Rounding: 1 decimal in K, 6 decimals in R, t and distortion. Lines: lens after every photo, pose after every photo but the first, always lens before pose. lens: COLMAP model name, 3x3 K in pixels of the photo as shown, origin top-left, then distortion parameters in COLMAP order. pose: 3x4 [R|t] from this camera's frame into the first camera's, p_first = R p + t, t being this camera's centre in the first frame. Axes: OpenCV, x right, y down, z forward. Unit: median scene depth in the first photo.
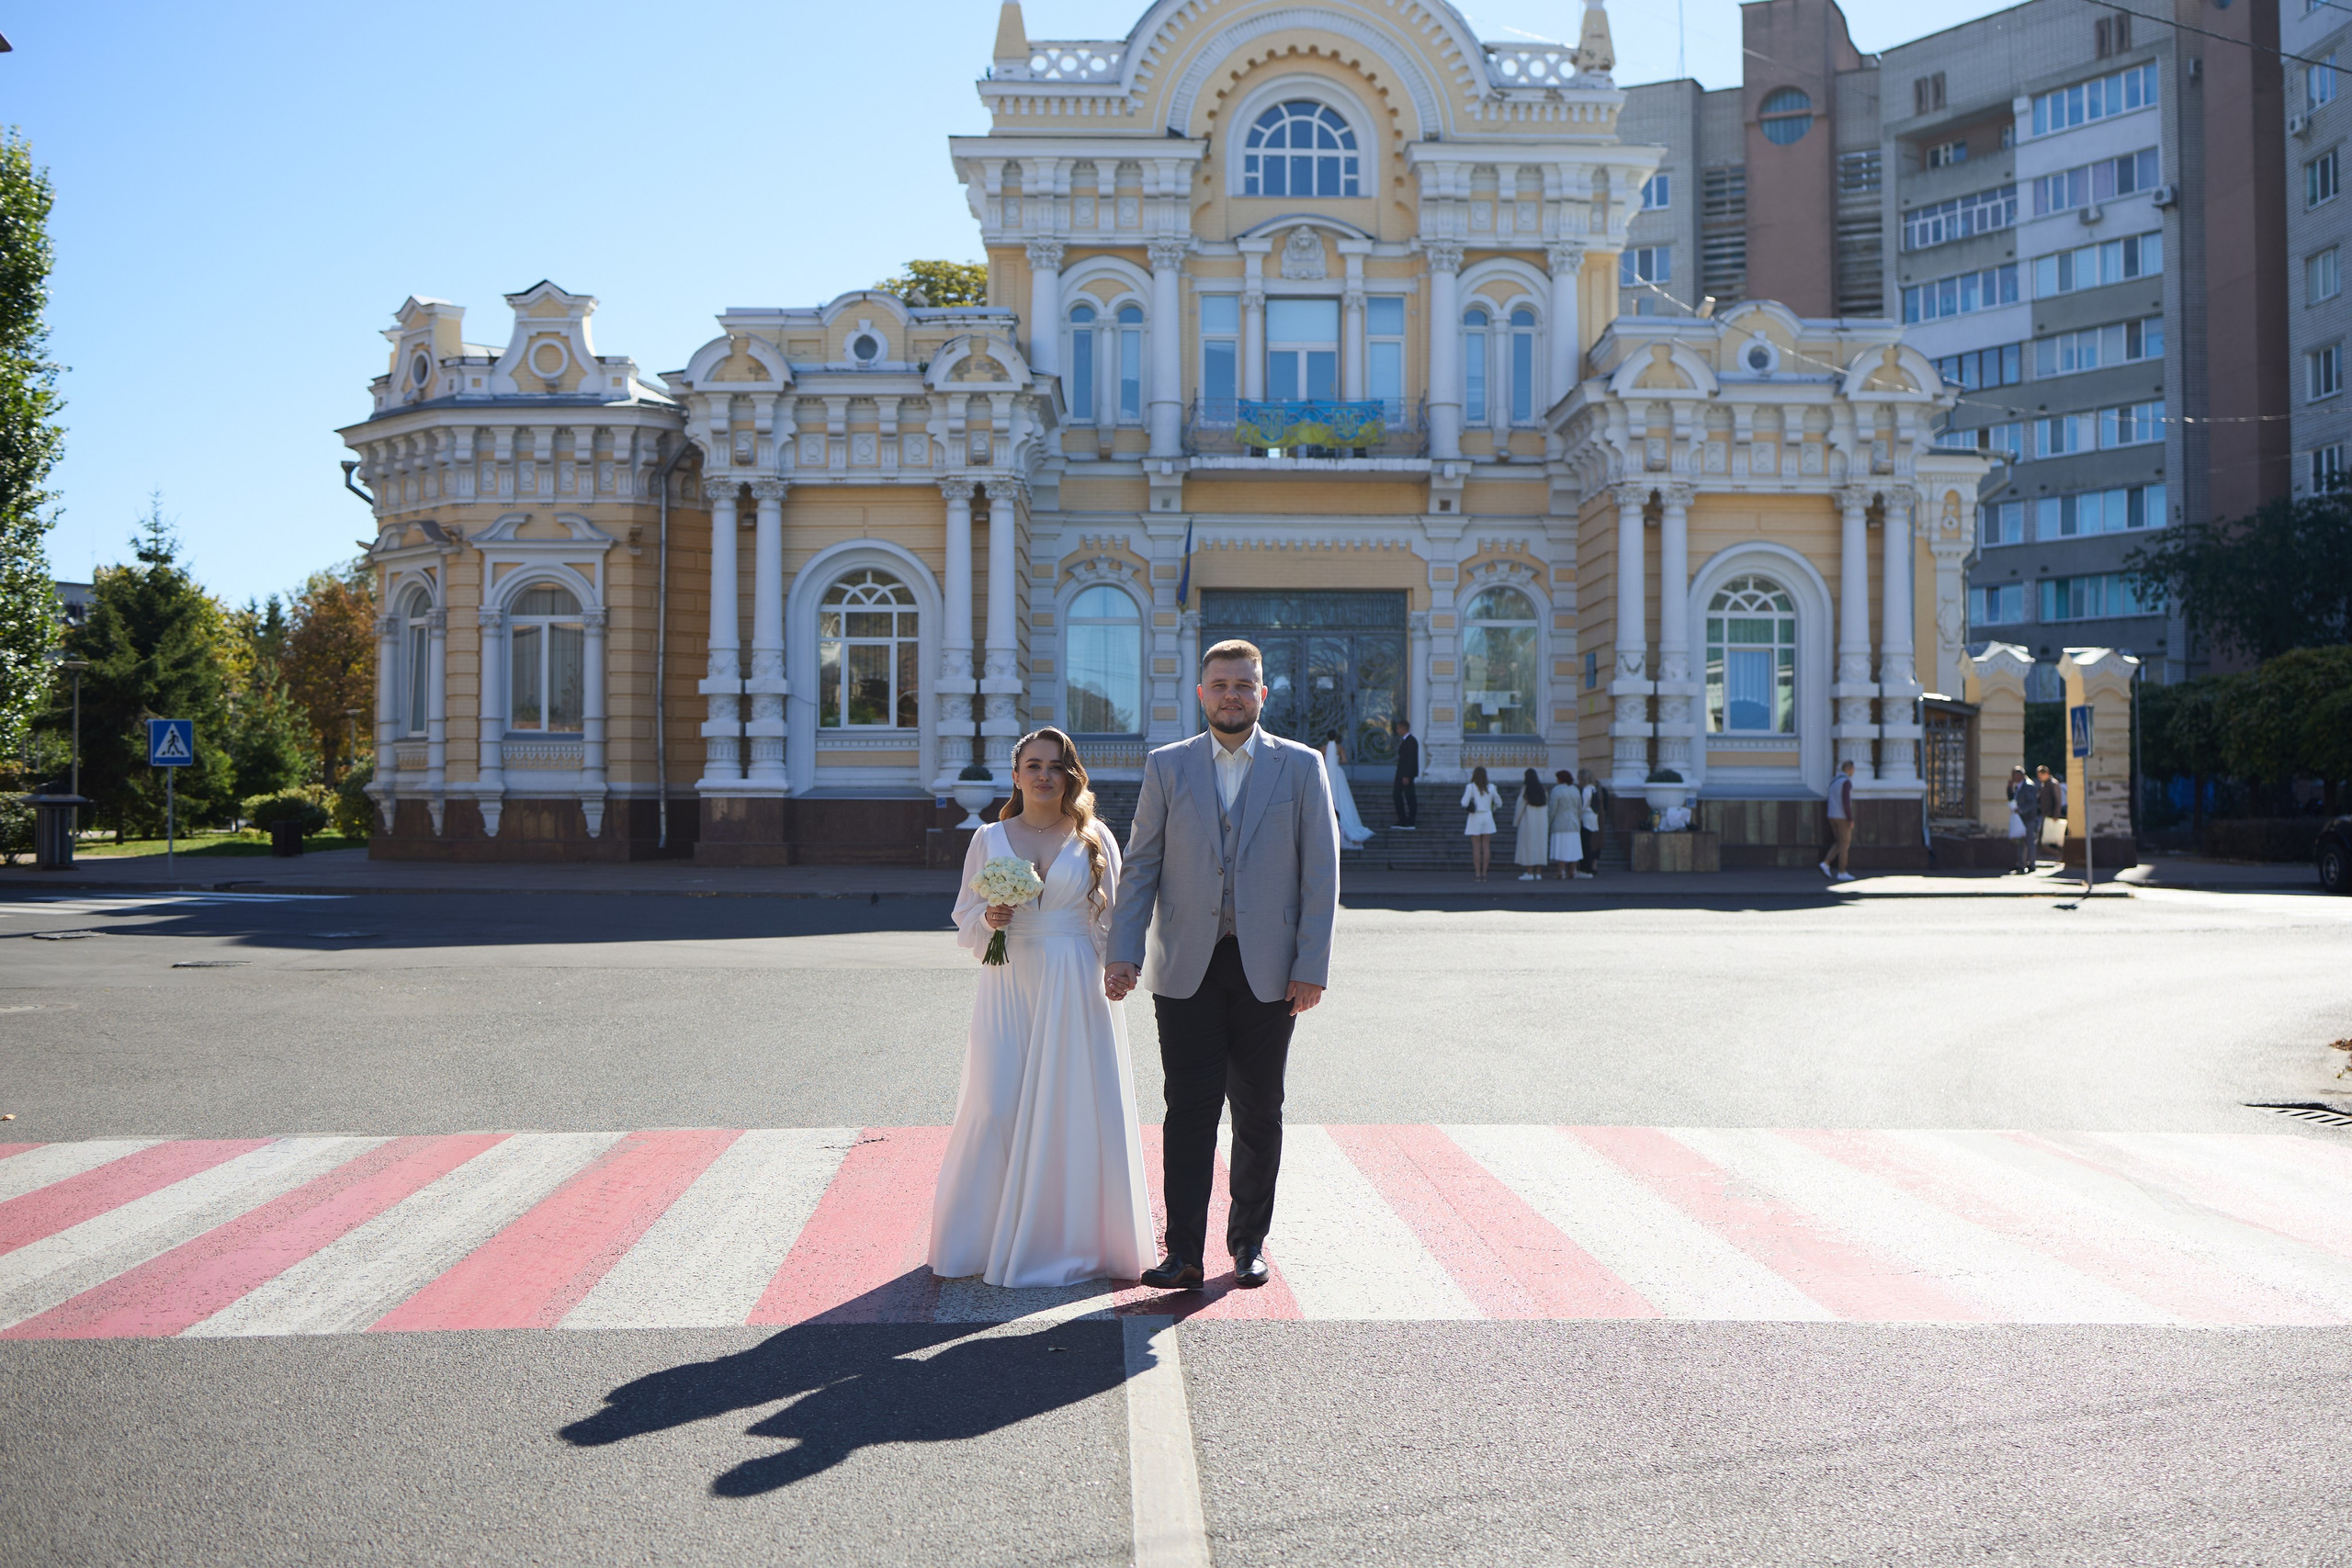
lens RADIAL K [[2311.9, 0, 1240.4], [0, 2311.9, 830.2], [0, 0, 1]] dist [-0.089176, 0.000000]
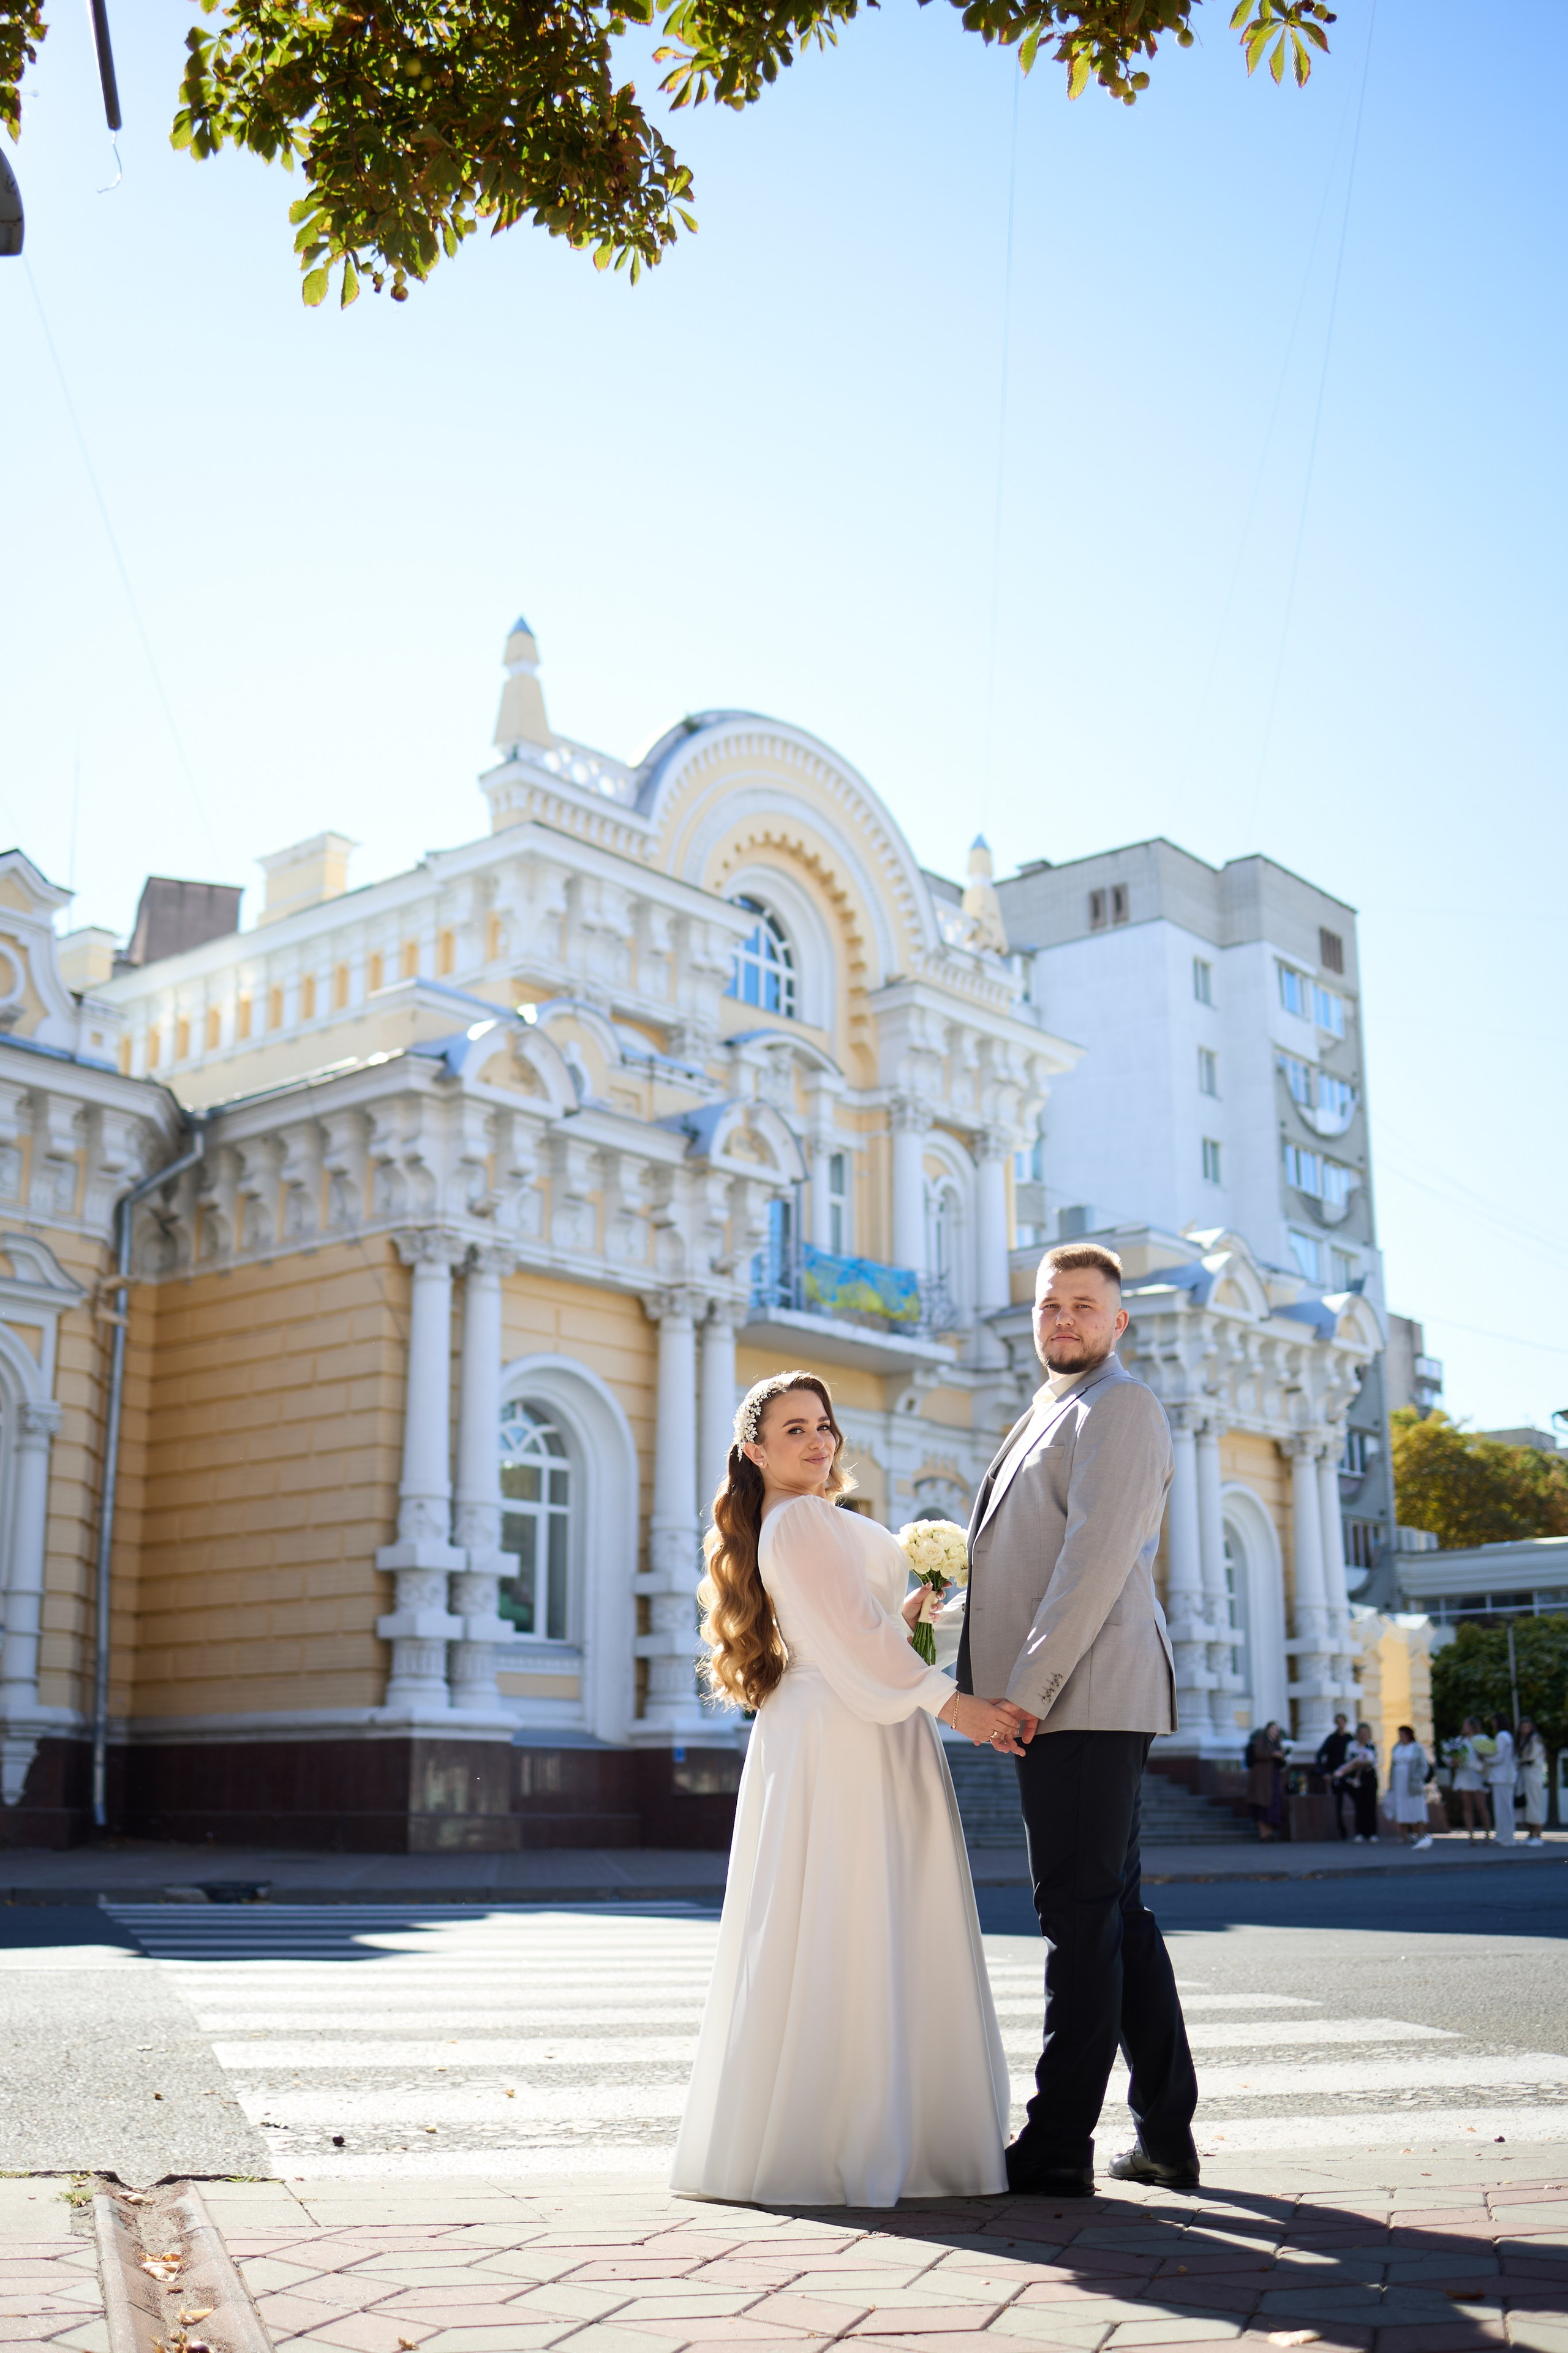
lens RADIAL K [[2470.3, 0, 758.1], [0, 2470.3, 1223.0], [0, 0, 1]] dist [-0.086303, 0.000000]
pose [[0.681087, 0.171509, 0.711832, -0.604918], [0.006409, 0.970746, -0.240024, 0.009439], [-0.732175, 0.168039, 0.660063, 0.444573]]
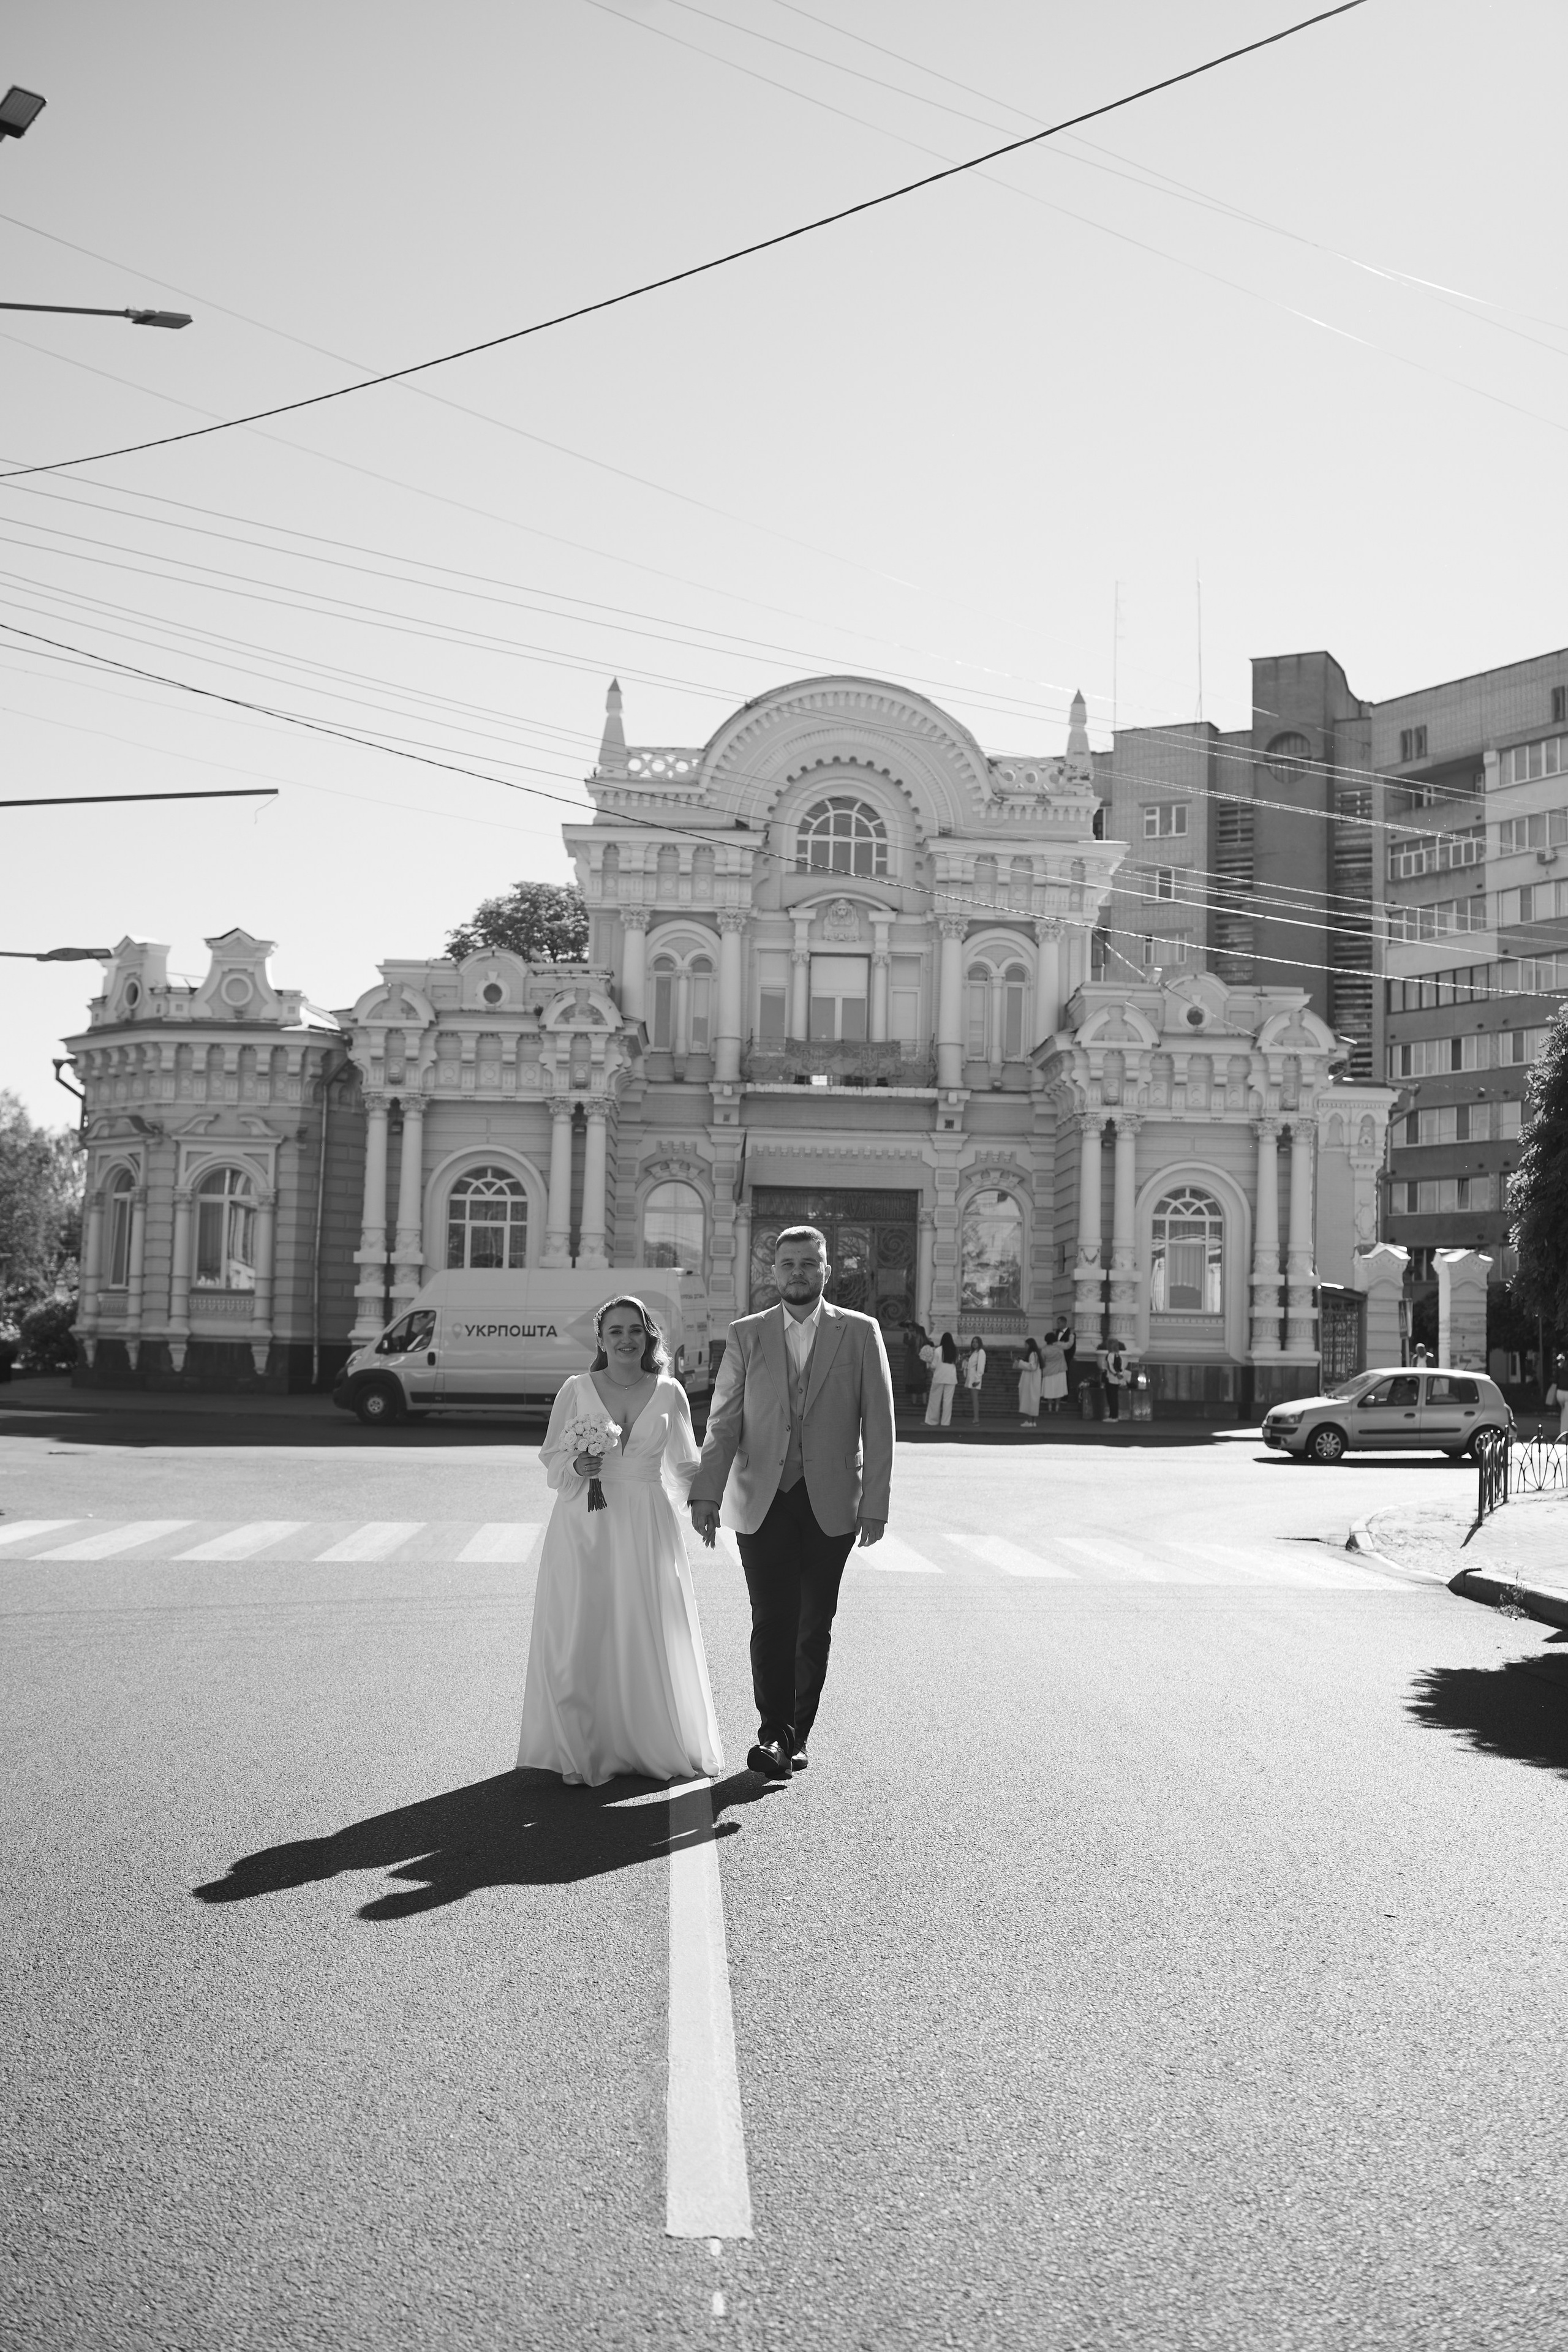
lens RADIAL K [[2312.2, 0, 832.1], [0, 2312.2, 1201.3], [0, 0, 1]] dist [-0.089176, 0.000000]
pose [[0.999718, 0.022410, 0.007872, 0.016180], [-0.021735, 0.996770, -0.077314, -0.000606], [-0.009579, 0.077121, 0.996976, -0.249725]]
